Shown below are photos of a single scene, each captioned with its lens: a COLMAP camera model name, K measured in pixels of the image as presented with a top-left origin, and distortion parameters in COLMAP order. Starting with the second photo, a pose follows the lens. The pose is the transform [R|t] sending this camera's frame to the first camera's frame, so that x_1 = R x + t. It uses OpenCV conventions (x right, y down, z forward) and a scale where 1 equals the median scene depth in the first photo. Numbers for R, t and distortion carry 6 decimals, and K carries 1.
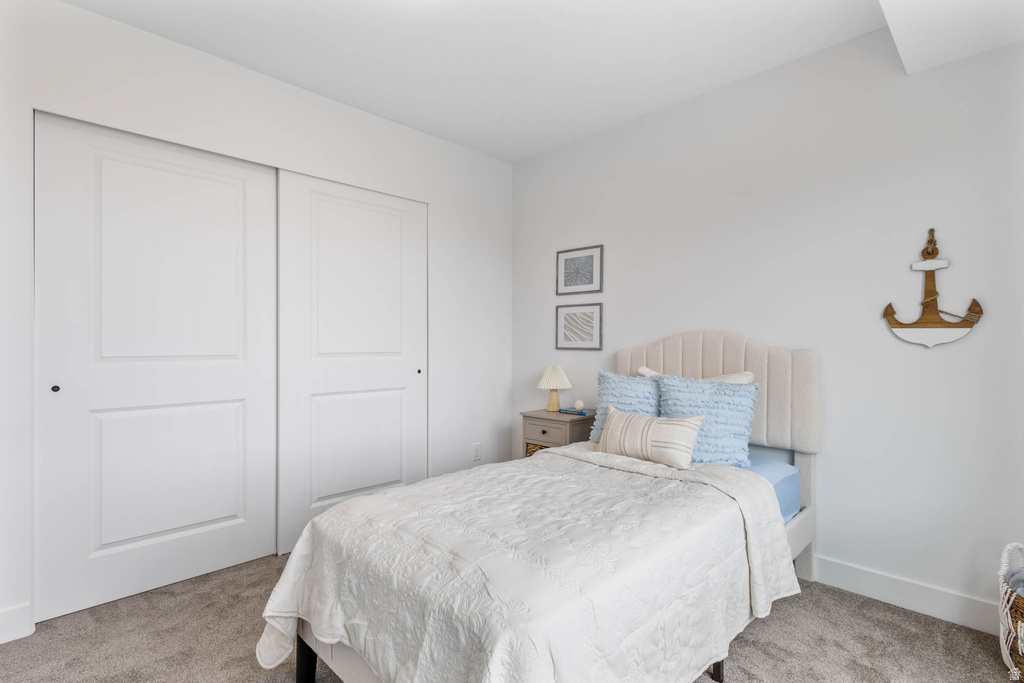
lens RADIAL K [[482.2, 0, 507.1], [0, 482.2, 334.4], [0, 0, 1]] dist [0.002400, 0.000555]
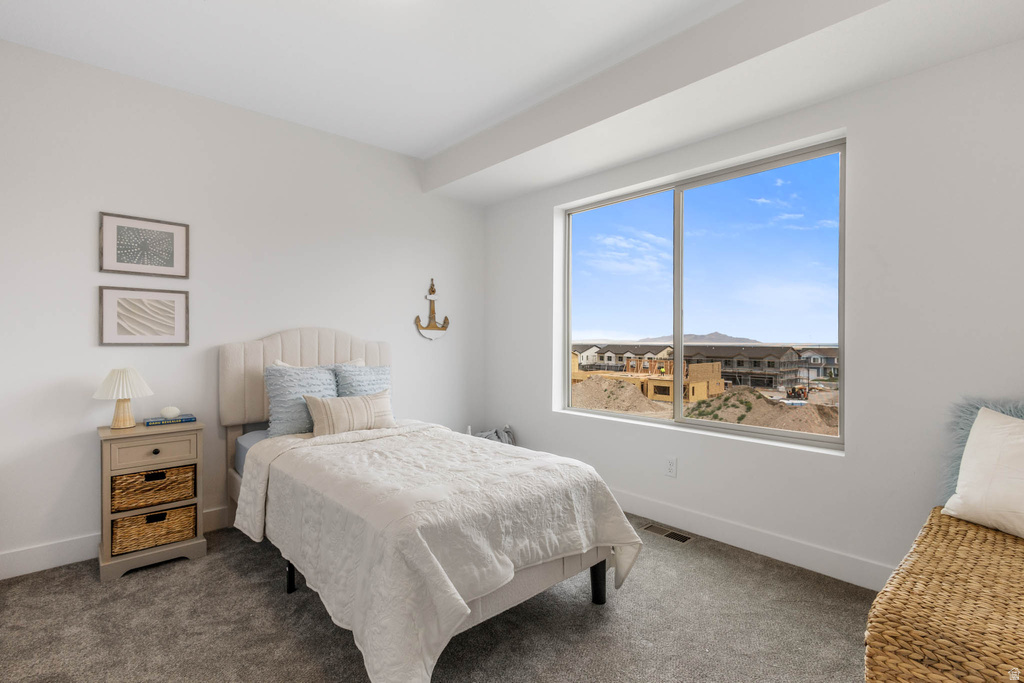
lens RADIAL K [[482.2, 0, 507.1], [0, 482.2, 334.4], [0, 0, 1]] dist [0.002400, 0.000555]
pose [[0.042296, 0.001403, 0.999104, -0.654755], [-0.023486, 0.999724, -0.000410, -0.000597], [-0.998829, -0.023447, 0.042317, 0.386061]]
